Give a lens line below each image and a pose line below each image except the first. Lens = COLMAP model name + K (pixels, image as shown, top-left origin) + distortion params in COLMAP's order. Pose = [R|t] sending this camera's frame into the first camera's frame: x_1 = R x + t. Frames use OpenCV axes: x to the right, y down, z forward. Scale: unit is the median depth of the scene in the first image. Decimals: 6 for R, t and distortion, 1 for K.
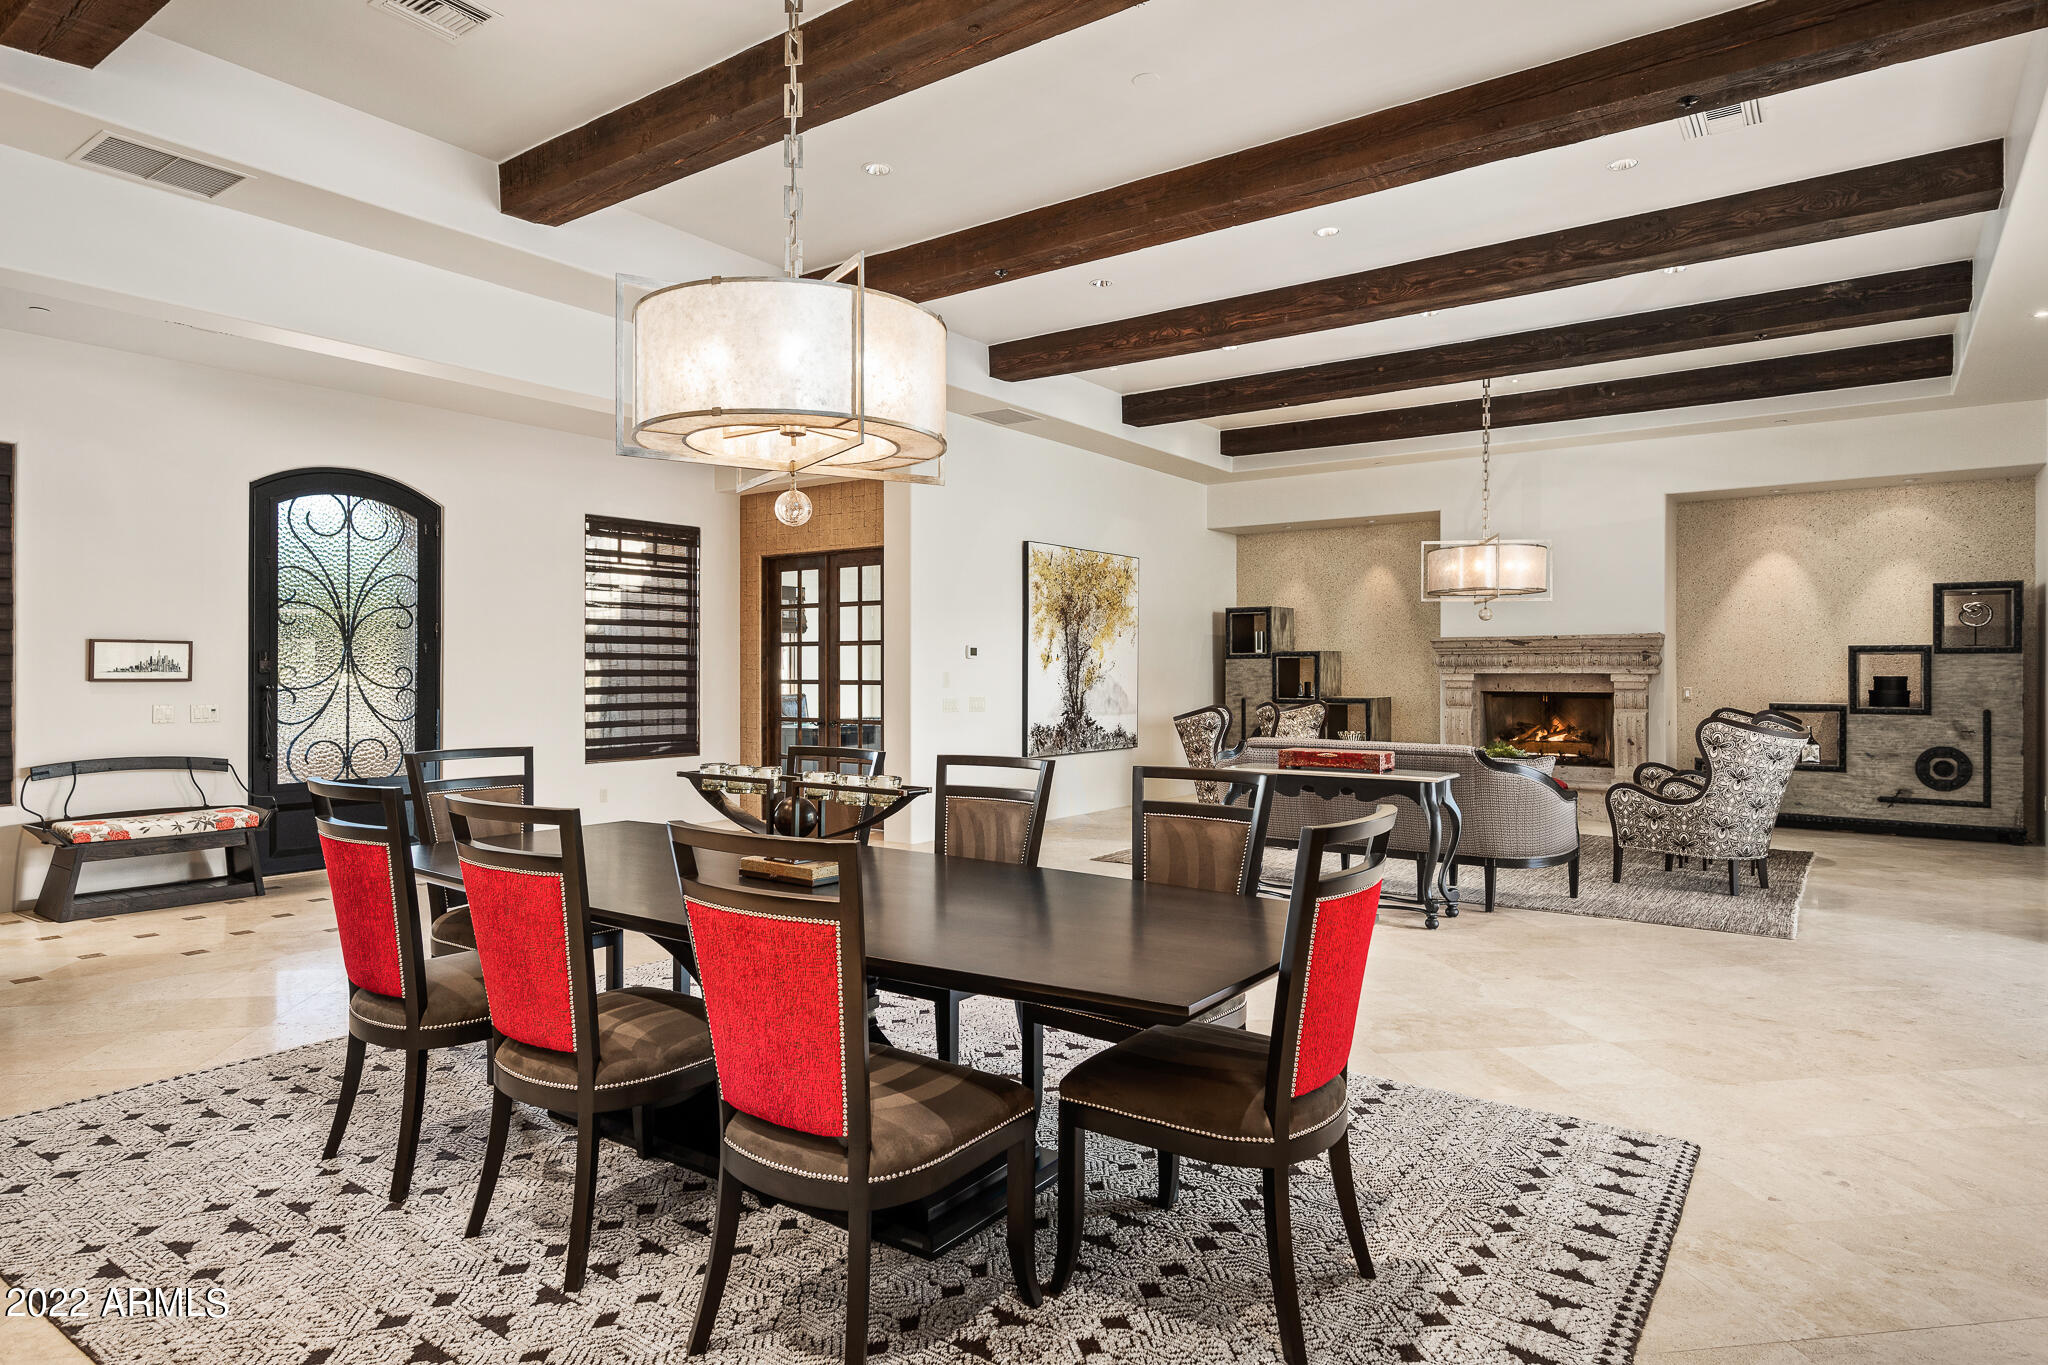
lens RADIAL K [[1166.2, 0, 1018.0], [0, 1166.2, 673.9], [0, 0, 1]] dist [-0.000940, 0.000877]
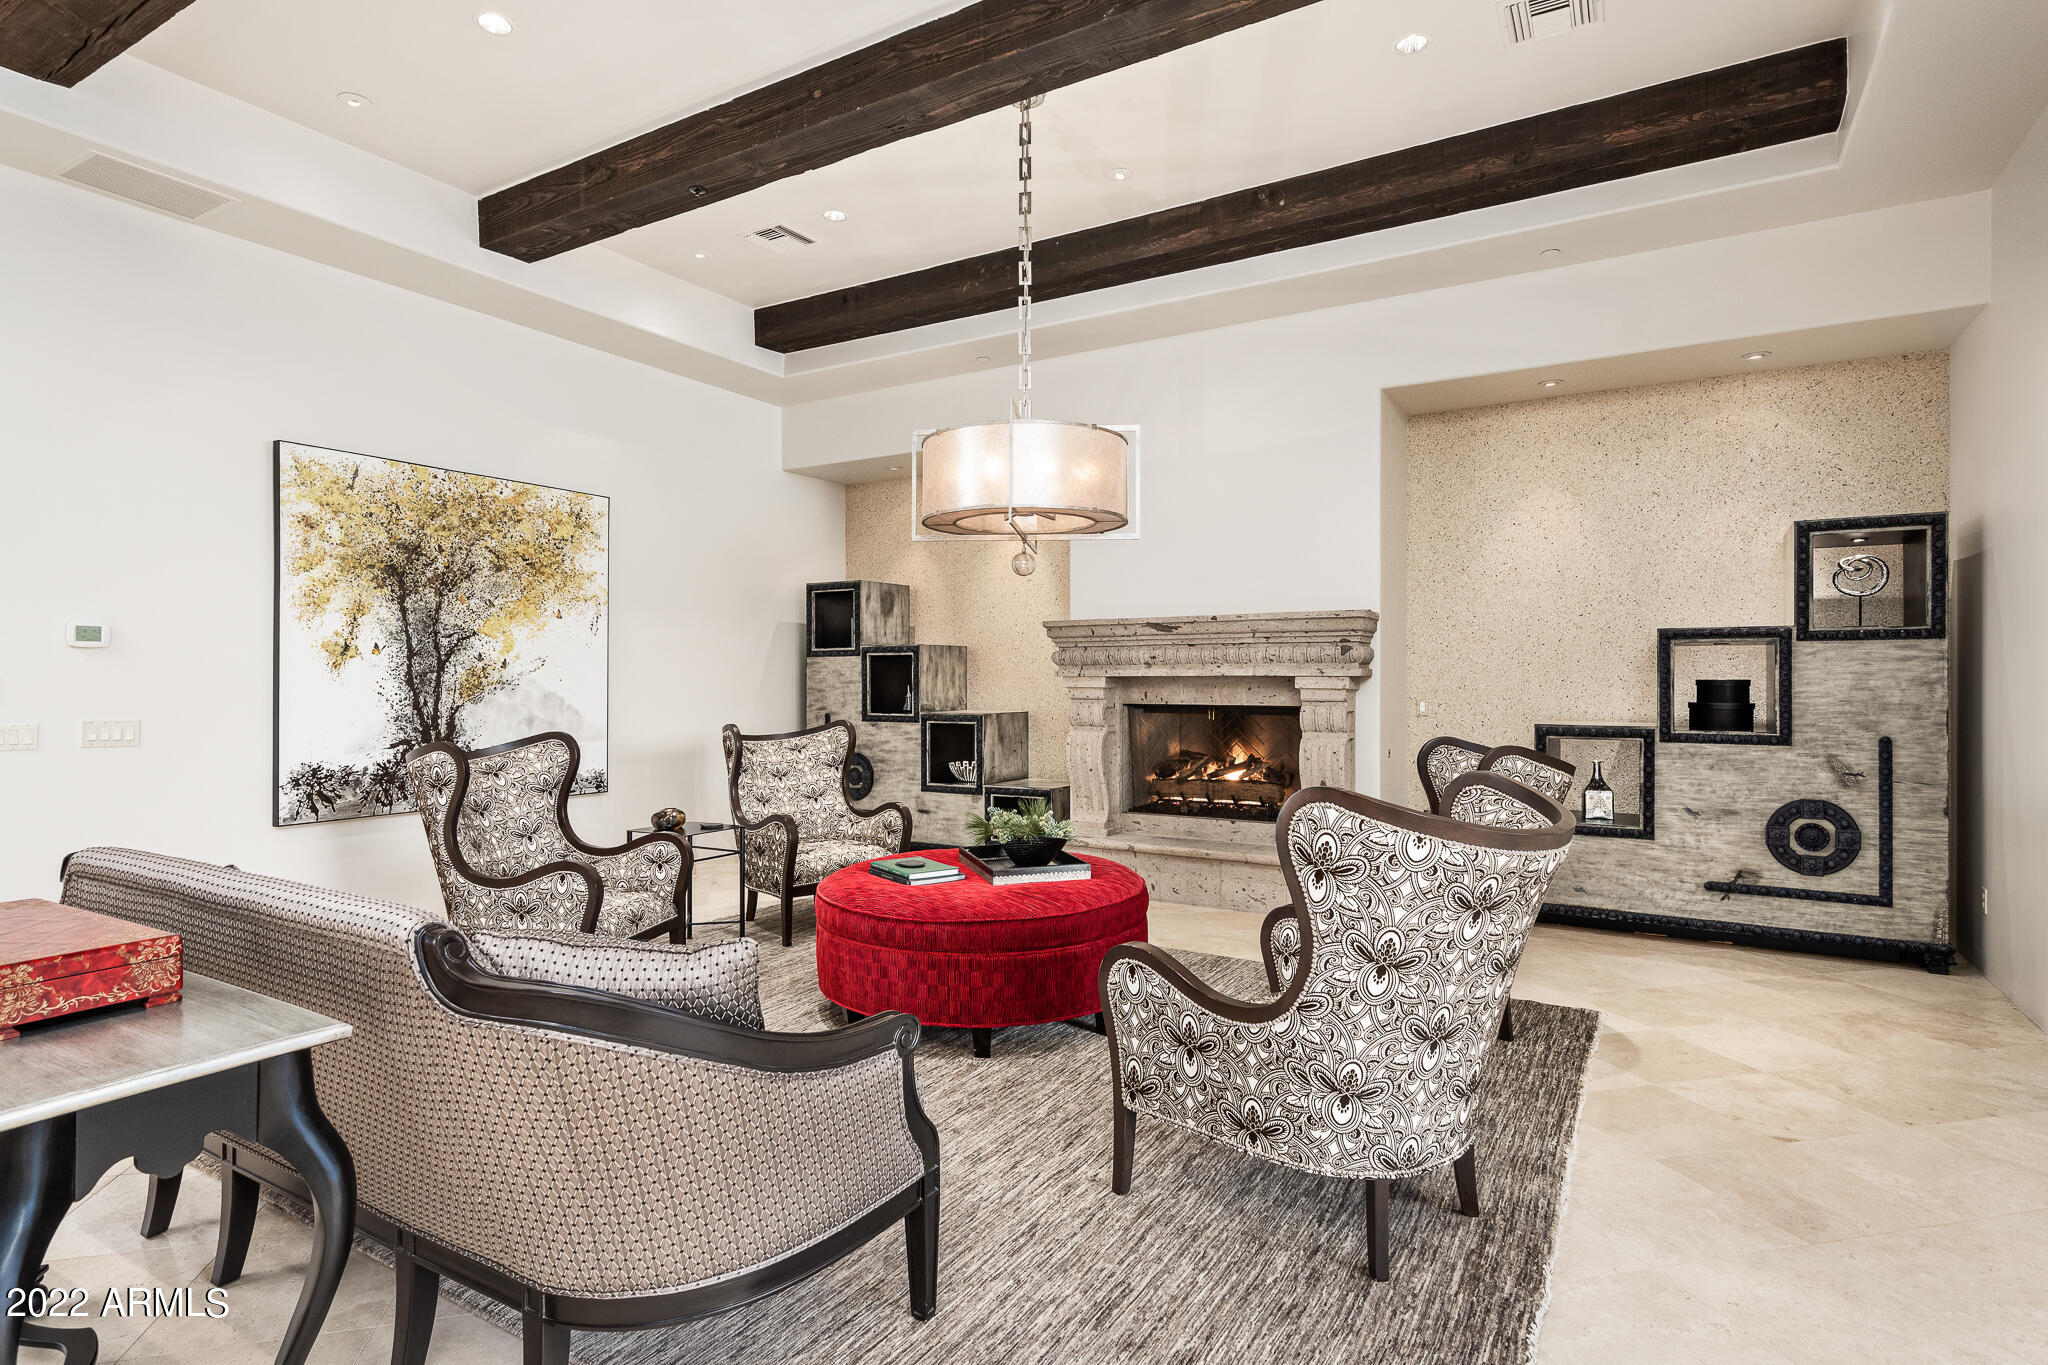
lens RADIAL K [[1057.4, 0, 1025.1], [0, 1057.4, 683.2], [0, 0, 1]] dist [0.000712, -0.000553]
pose [[0.996138, -0.001134, 0.087792, 0.335958], [0.001044, 0.999999, 0.001078, 0.002936], [-0.087793, -0.000982, 0.996138, 0.480470]]
